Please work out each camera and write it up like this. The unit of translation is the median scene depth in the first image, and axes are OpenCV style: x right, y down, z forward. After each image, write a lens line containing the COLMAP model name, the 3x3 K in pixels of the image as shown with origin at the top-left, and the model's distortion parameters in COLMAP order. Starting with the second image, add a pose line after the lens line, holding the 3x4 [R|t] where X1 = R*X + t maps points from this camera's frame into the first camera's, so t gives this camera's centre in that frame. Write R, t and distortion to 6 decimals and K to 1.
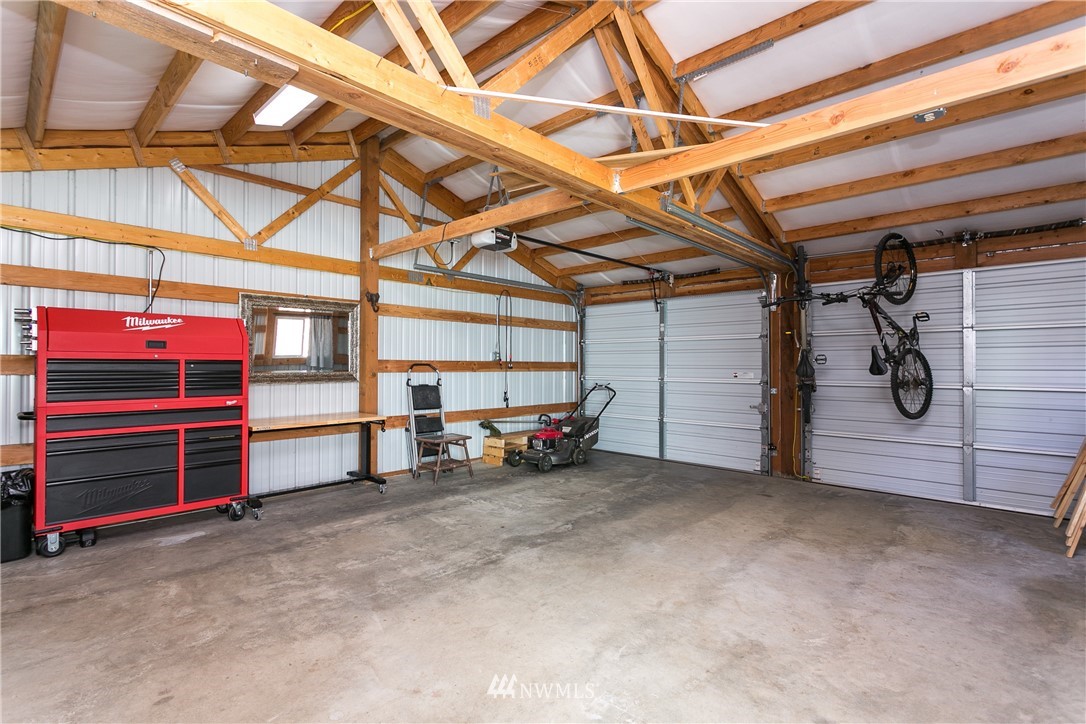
lens RADIAL K [[511.7, 0, 542.4], [0, 511.7, 360.7], [0, 0, 1]] dist [0.000670, 0.000740]
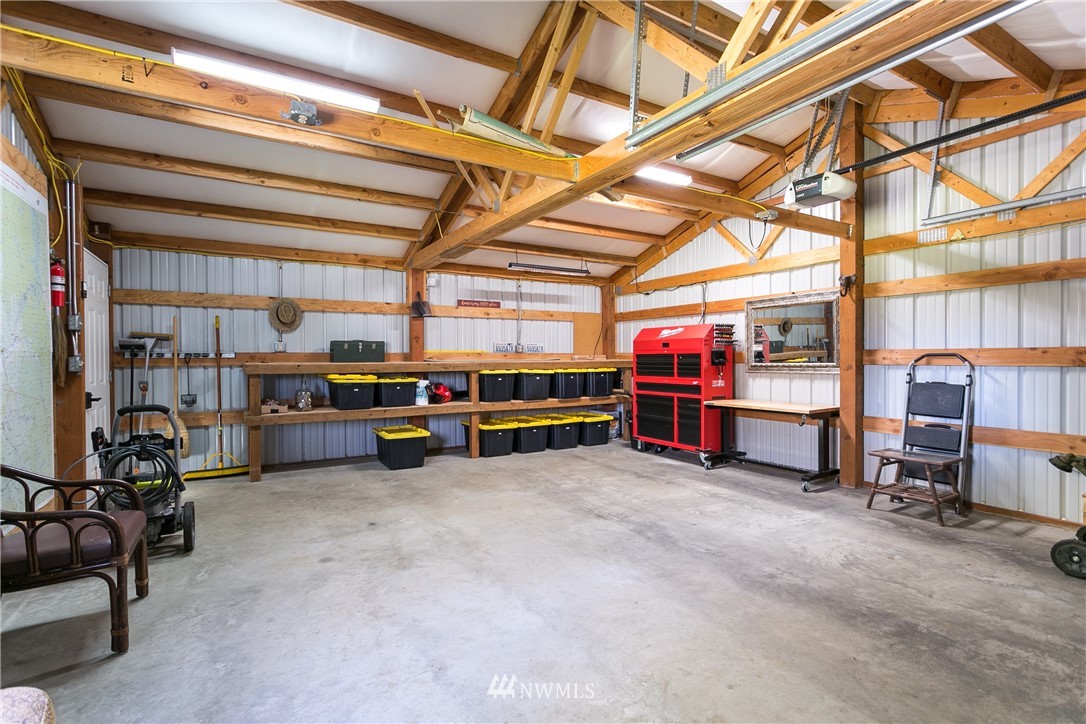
lens RADIAL K [[511.7, 0, 541.6], [0, 511.7, 364.1], [0, 0, 1]] dist [0.000670, 0.000740]
pose [[-0.273887, 0.009002, -0.961720, 0.912617], [0.011436, 0.999916, 0.006103, 0.015213], [0.961694, -0.009327, -0.273967, 0.982144]]
